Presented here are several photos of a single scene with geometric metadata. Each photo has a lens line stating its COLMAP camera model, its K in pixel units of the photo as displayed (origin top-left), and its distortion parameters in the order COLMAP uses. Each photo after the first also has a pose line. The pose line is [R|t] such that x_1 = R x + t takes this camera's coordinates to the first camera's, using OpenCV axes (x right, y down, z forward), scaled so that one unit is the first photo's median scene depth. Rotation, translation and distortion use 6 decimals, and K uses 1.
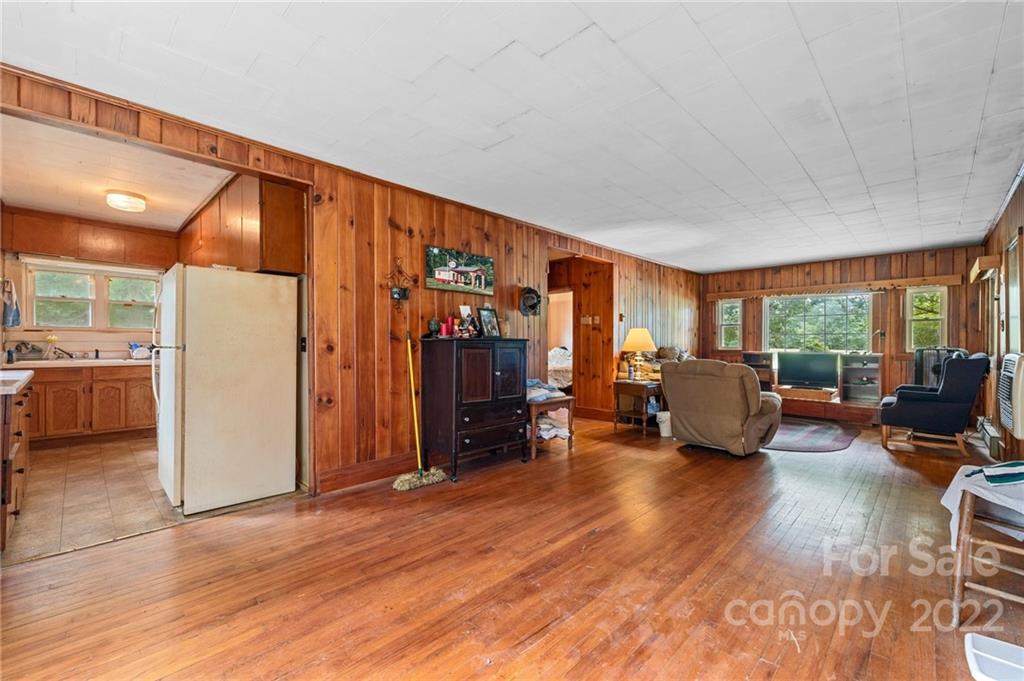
lens RADIAL K [[431.6, 0, 510.0], [0, 431.6, 343.2], [0, 0, 1]] dist [-0.002827, -0.000245]
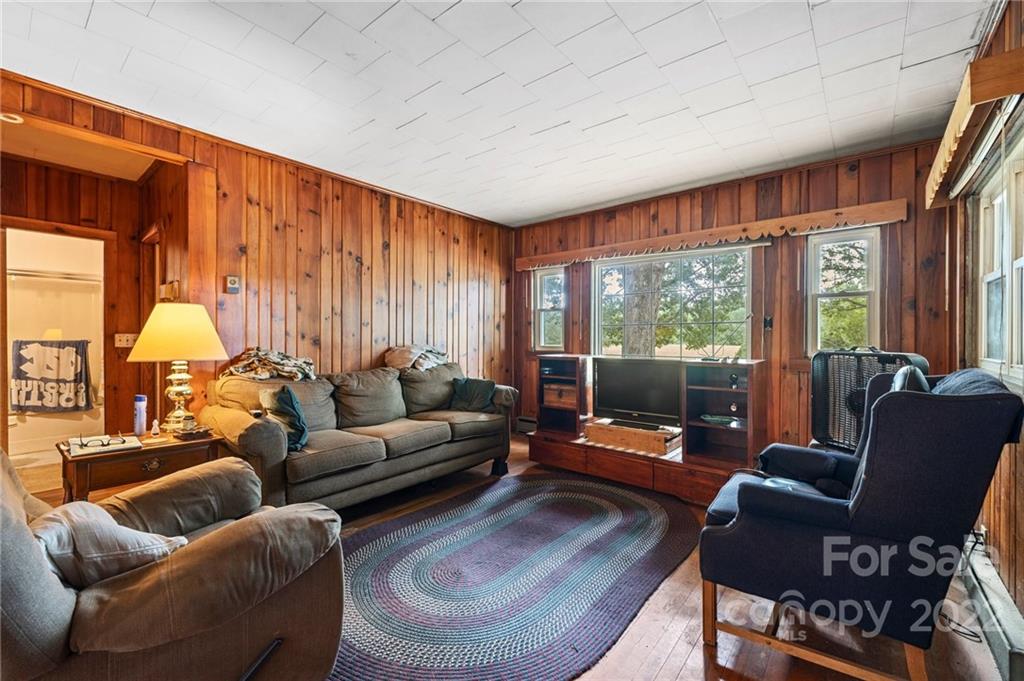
lens RADIAL K [[431.6, 0, 514.0], [0, 431.6, 339.8], [0, 0, 1]] dist [-0.002827, -0.000245]
pose [[0.996032, -0.001102, 0.088985, 0.503462], [0.000784, 0.999993, 0.003612, -0.002179], [-0.088989, -0.003528, 0.996026, 0.494966]]
